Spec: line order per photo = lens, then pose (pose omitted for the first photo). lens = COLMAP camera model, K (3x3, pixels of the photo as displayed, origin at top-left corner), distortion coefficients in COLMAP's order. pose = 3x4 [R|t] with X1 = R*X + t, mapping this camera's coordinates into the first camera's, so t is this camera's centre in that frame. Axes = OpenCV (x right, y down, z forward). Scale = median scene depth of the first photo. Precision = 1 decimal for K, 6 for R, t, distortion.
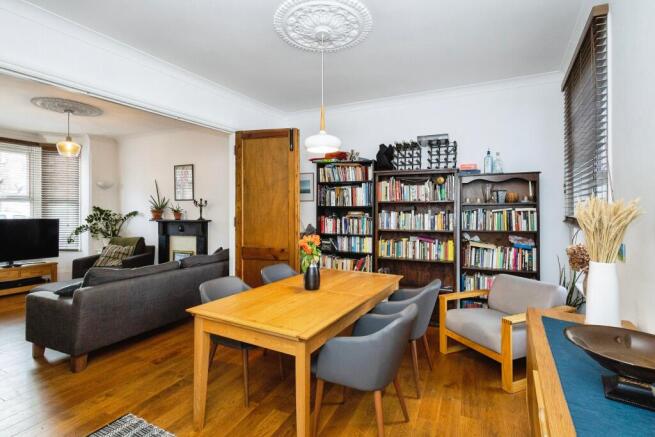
lens RADIAL K [[301.9, 0, 328.9], [0, 301.9, 215.1], [0, 0, 1]] dist [0.012657, -0.002520]
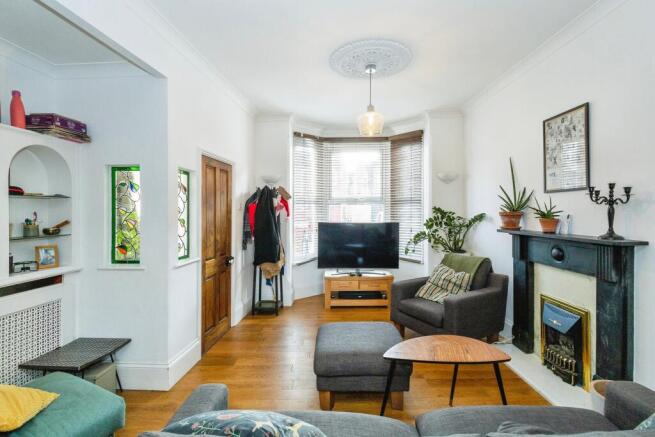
lens RADIAL K [[301.9, 0, 343.3], [0, 301.9, 211.7], [0, 0, 1]] dist [0.012657, -0.002520]
pose [[0.435947, 0.000523, -0.899972, -0.210536], [-0.003618, 0.999993, -0.001172, -0.015910], [0.899965, 0.003767, 0.435945, 0.495433]]
